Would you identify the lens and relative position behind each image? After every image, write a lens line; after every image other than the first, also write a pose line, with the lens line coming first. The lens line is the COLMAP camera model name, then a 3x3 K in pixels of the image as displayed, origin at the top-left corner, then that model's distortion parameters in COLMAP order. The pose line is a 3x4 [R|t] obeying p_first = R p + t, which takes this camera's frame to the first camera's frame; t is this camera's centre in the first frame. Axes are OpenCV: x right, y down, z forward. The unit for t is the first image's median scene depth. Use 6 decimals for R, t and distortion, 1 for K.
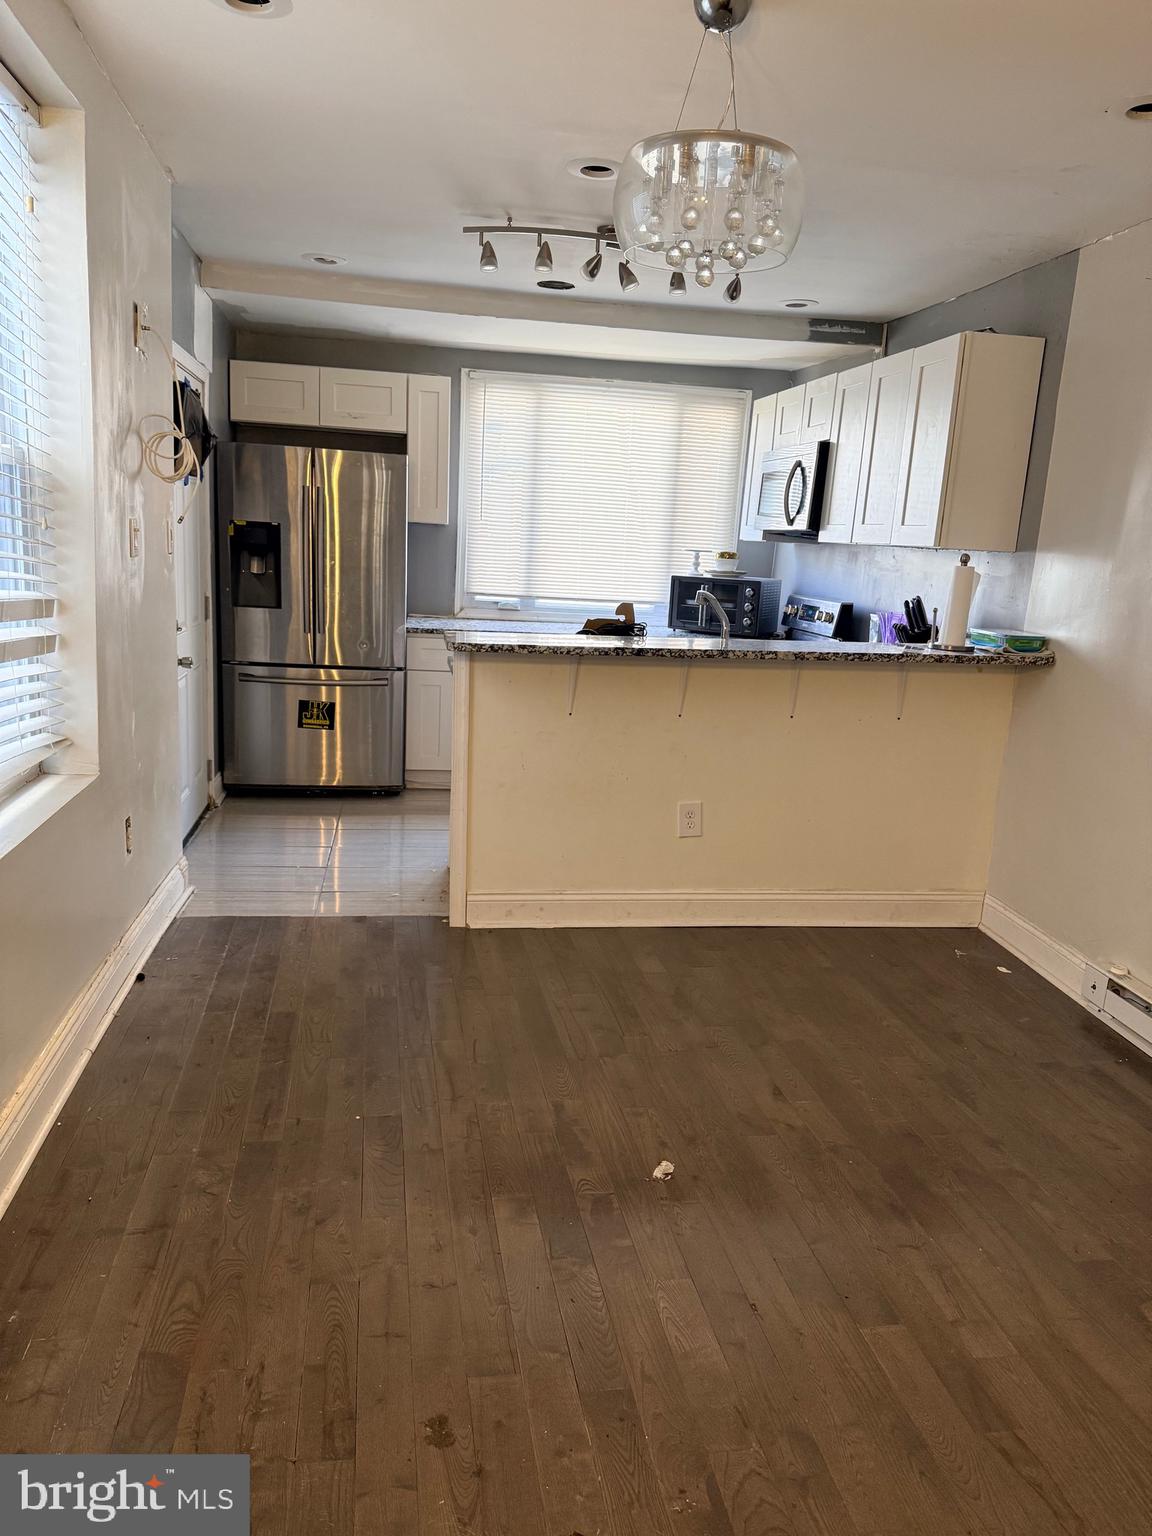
lens RADIAL K [[1081.9, 0, 573.3], [0, 1081.9, 775.7], [0, 0, 1]] dist [0.040957, -0.051864]
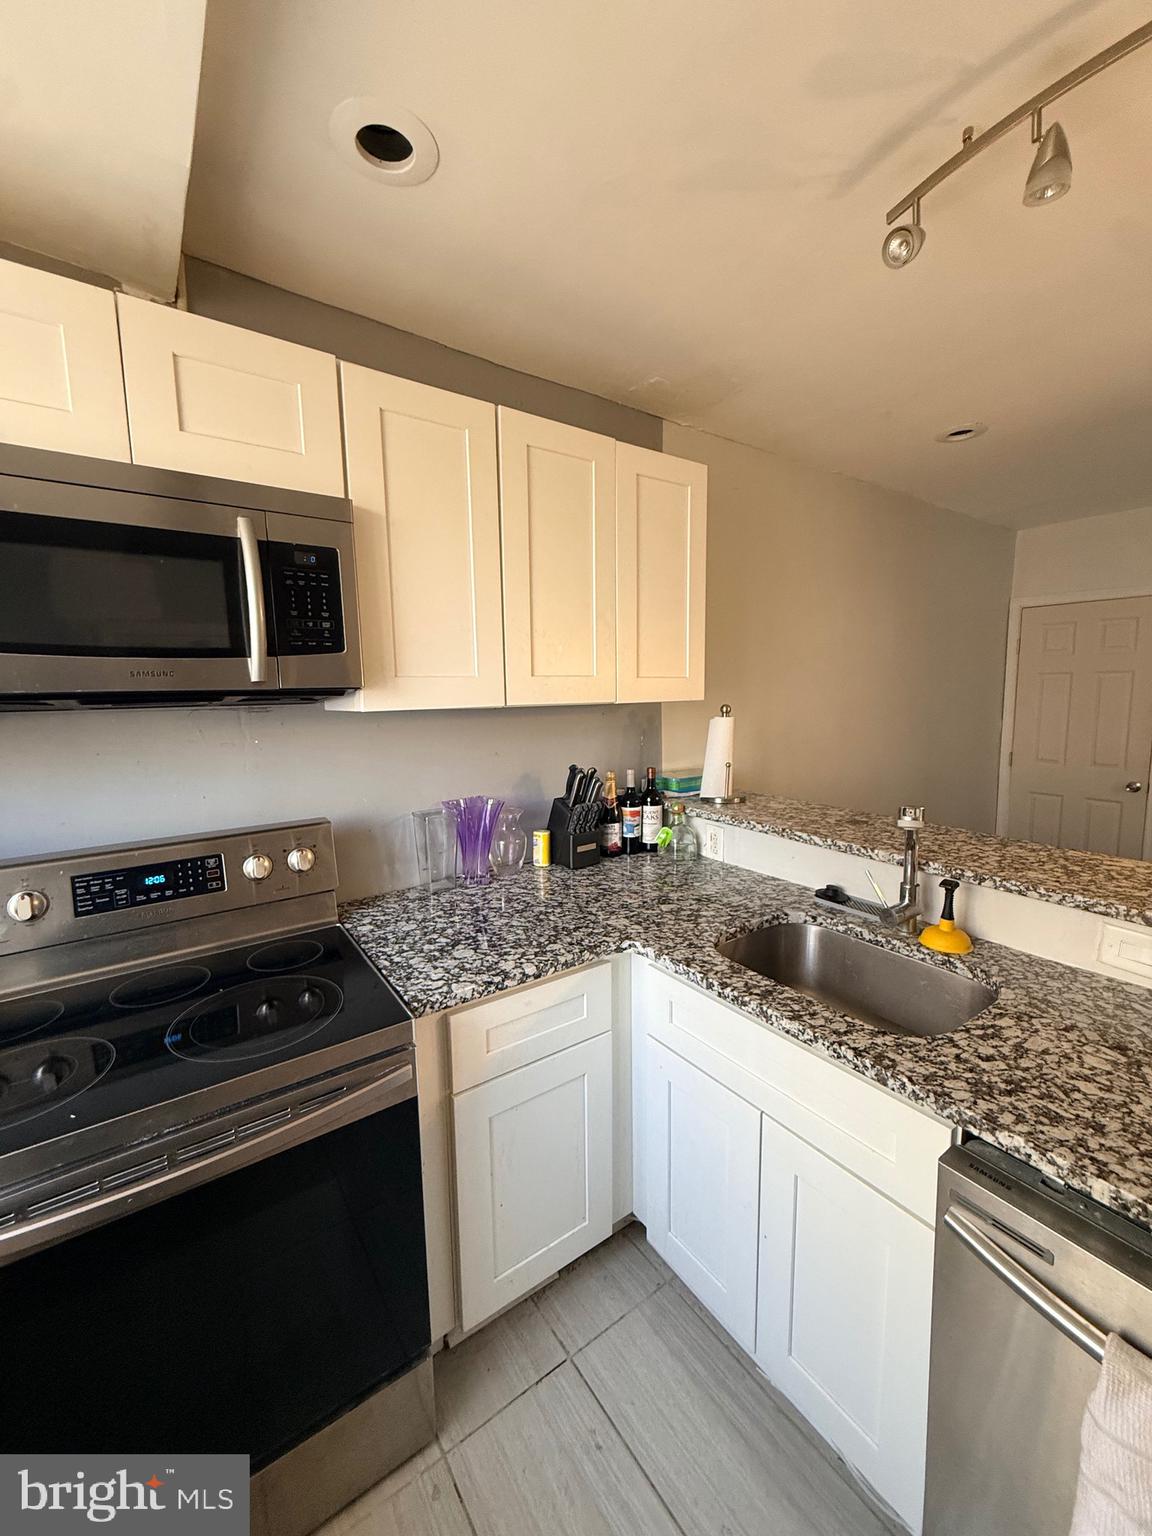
lens RADIAL K [[615.6, 0, 579.7], [0, 615.6, 760.6], [0, 0, 1]] dist [0.001311, 0.000068]
pose [[-0.450566, -0.161654, 0.877985, -0.075078], [0.183297, 0.945765, 0.268198, -0.312096], [-0.873723, 0.281773, -0.396499, 1.283175]]
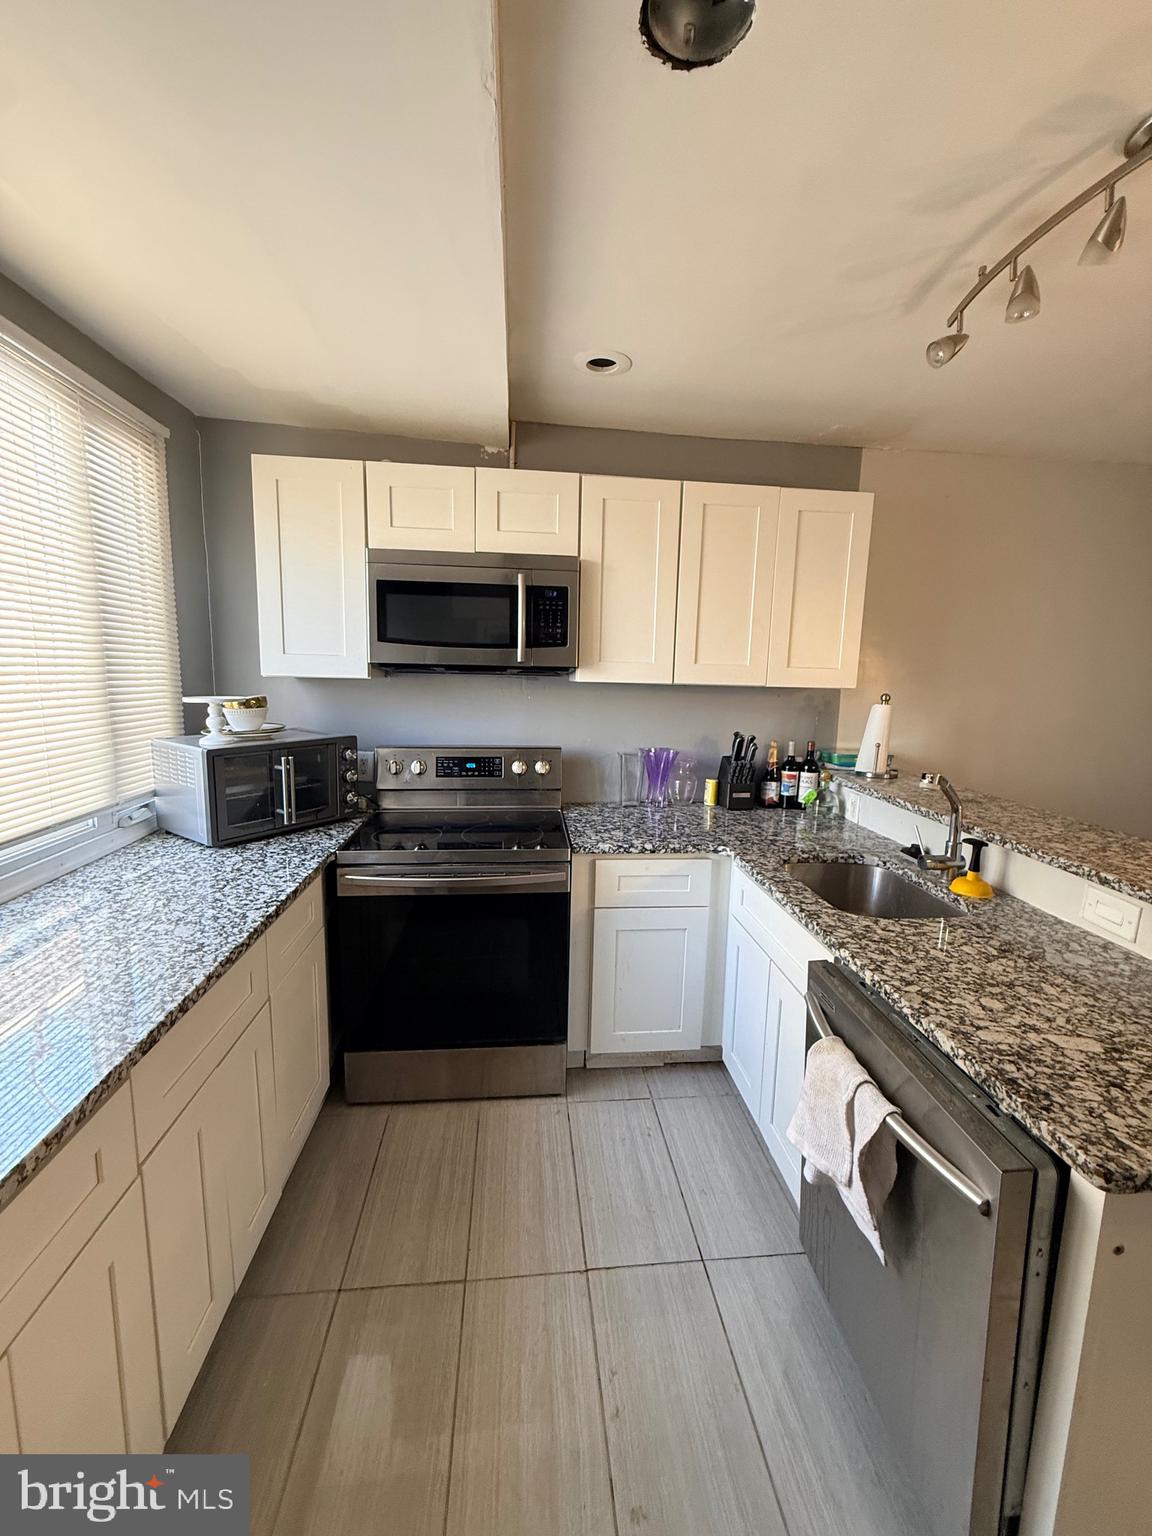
lens RADIAL K [[615.6, 0, 578.3], [0, 615.6, 759.8], [0, 0, 1]] dist [0.001311, 0.000068]
pose [[0.052834, -0.202758, 0.977803, -0.291659], [0.198179, 0.961823, 0.188736, -0.306174], [-0.978741, 0.183808, 0.090999, 1.206315]]
